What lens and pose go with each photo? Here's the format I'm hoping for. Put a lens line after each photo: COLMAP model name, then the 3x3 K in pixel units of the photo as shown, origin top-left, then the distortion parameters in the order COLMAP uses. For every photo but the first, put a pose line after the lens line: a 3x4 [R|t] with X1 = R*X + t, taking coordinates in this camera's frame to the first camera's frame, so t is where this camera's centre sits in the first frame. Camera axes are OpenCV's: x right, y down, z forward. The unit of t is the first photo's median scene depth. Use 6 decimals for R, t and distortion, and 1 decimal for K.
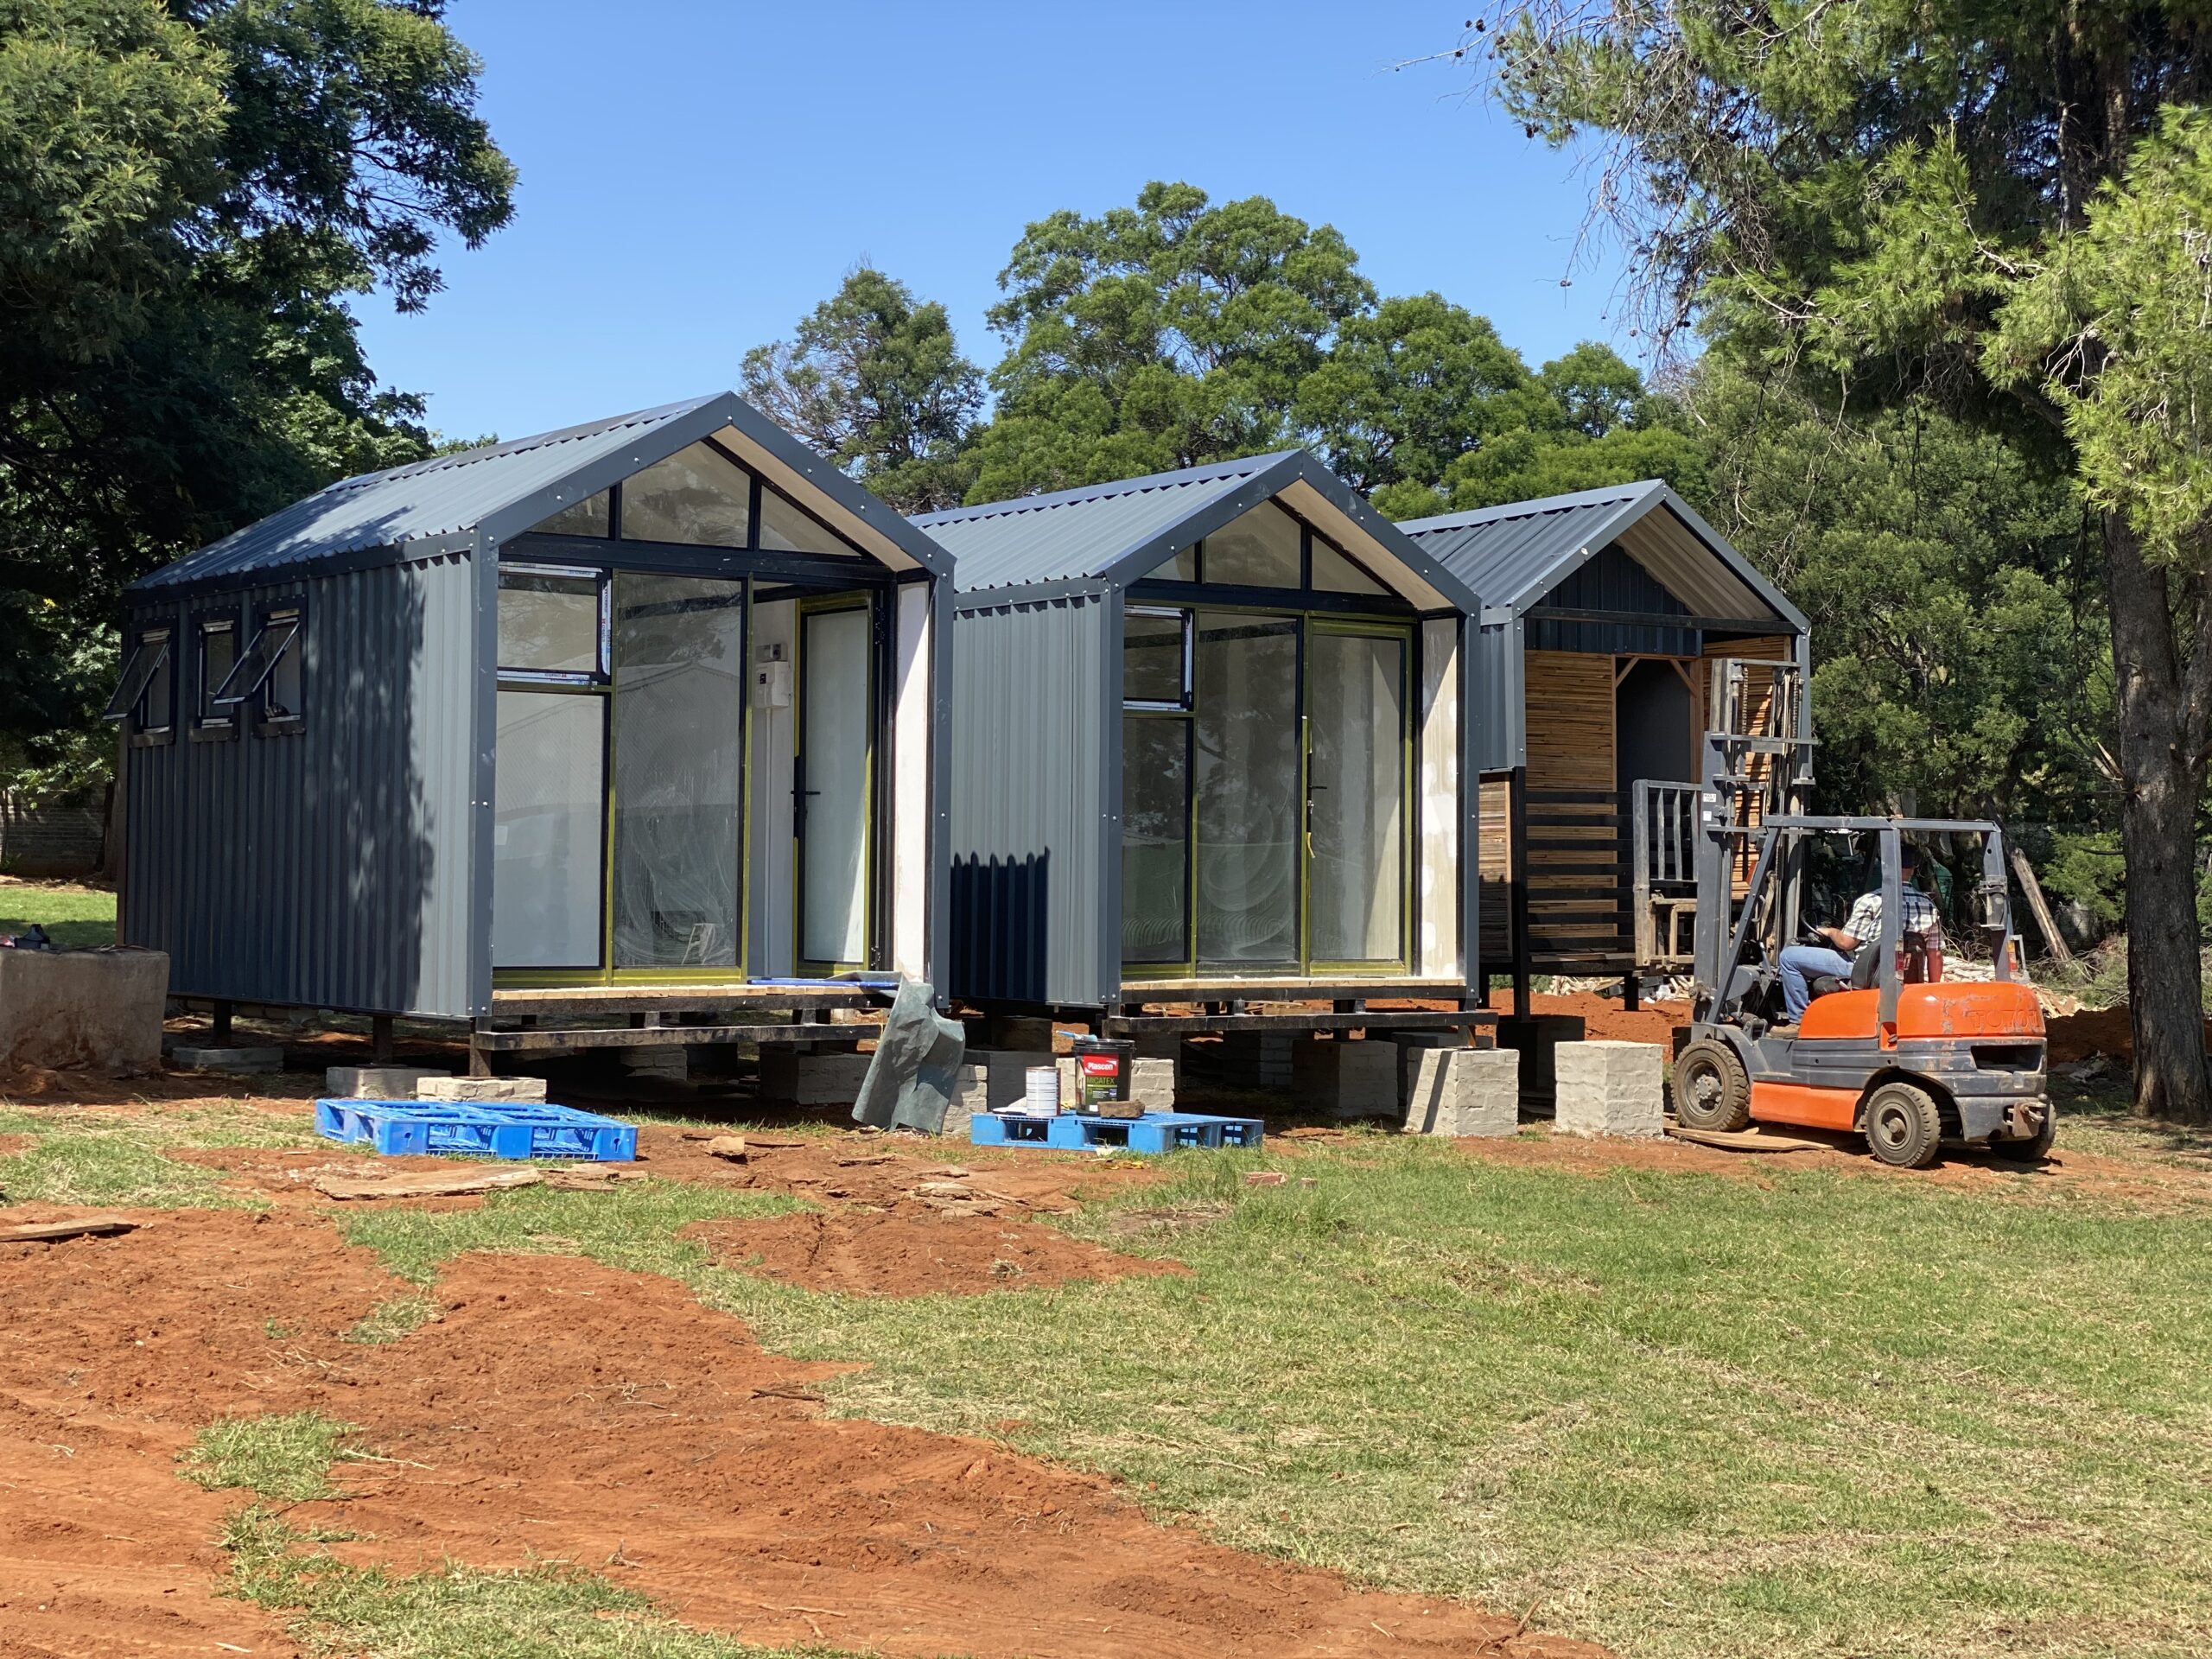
lens RADIAL K [[3336.5, 0, 1106.0], [0, 3336.5, 829.5], [0, 0, 1]] dist [-0.209111, 0.031848]
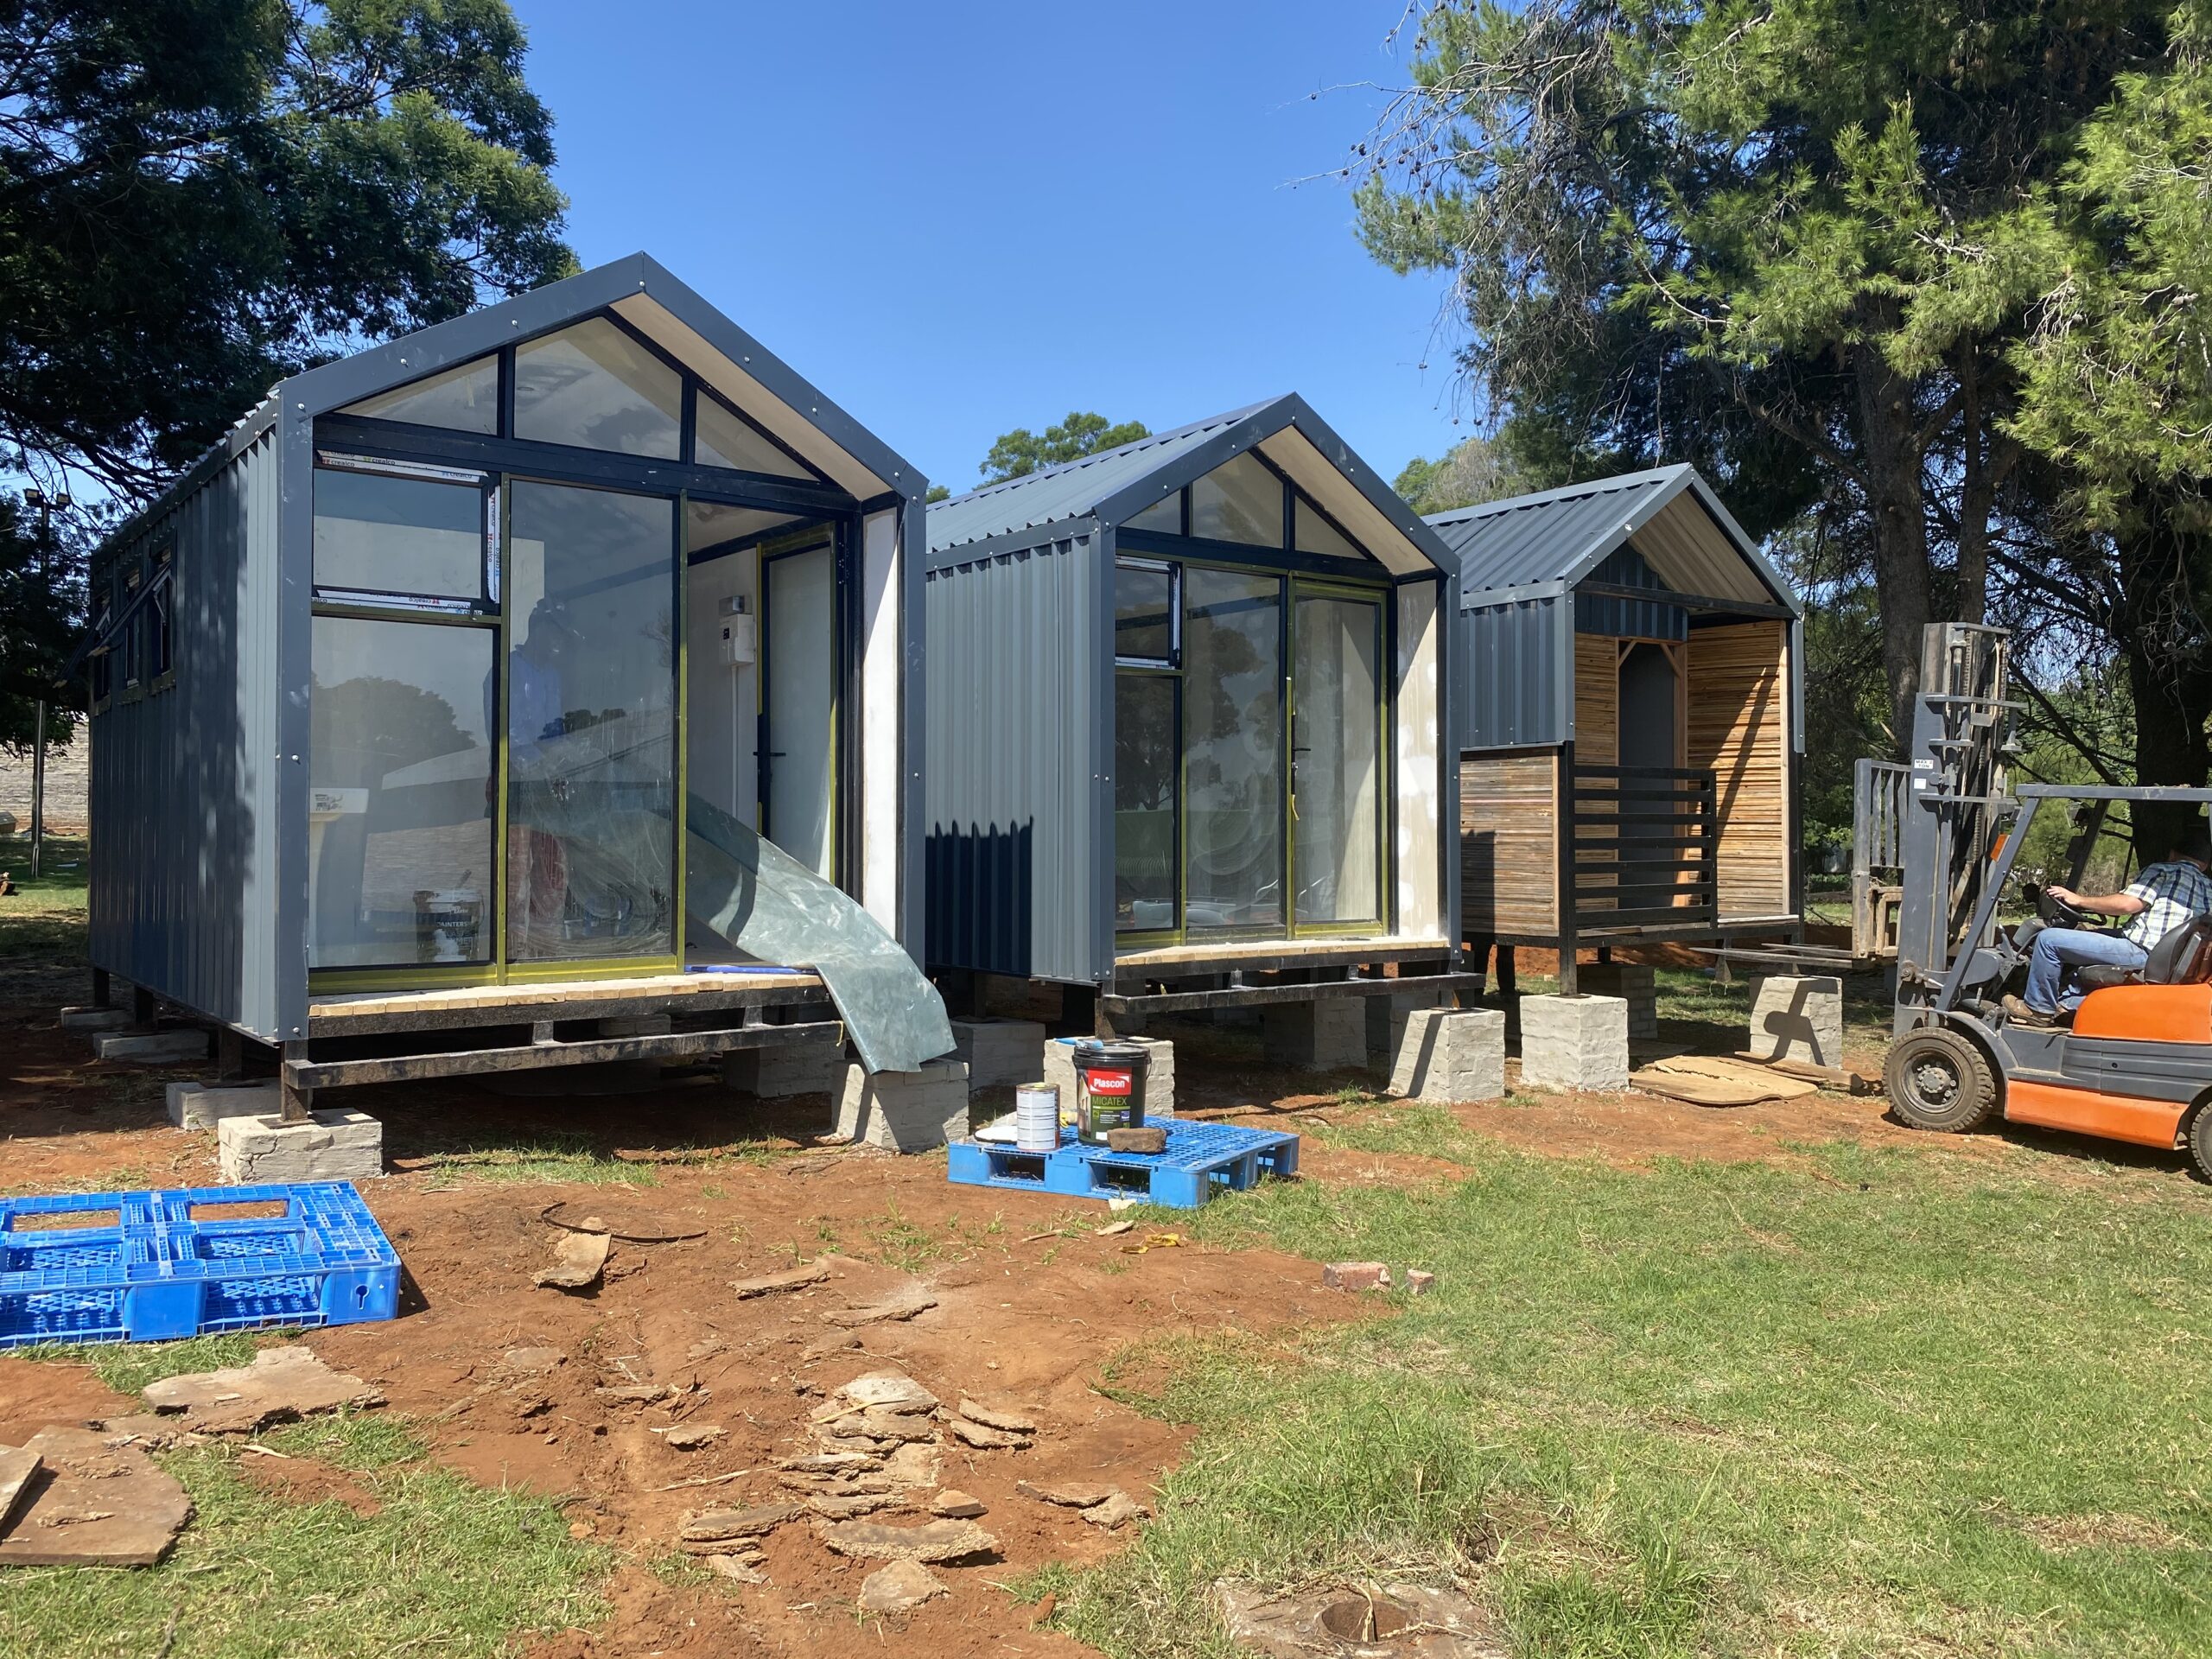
lens RADIAL K [[1795.2, 0, 1106.0], [0, 1795.2, 829.5], [0, 0, 1]] dist [-0.001861, -0.002816]
pose [[0.999338, -0.008212, 0.035441, -0.014631], [0.007741, 0.999880, 0.013410, 0.003745], [-0.035547, -0.013127, 0.999282, 0.485311]]
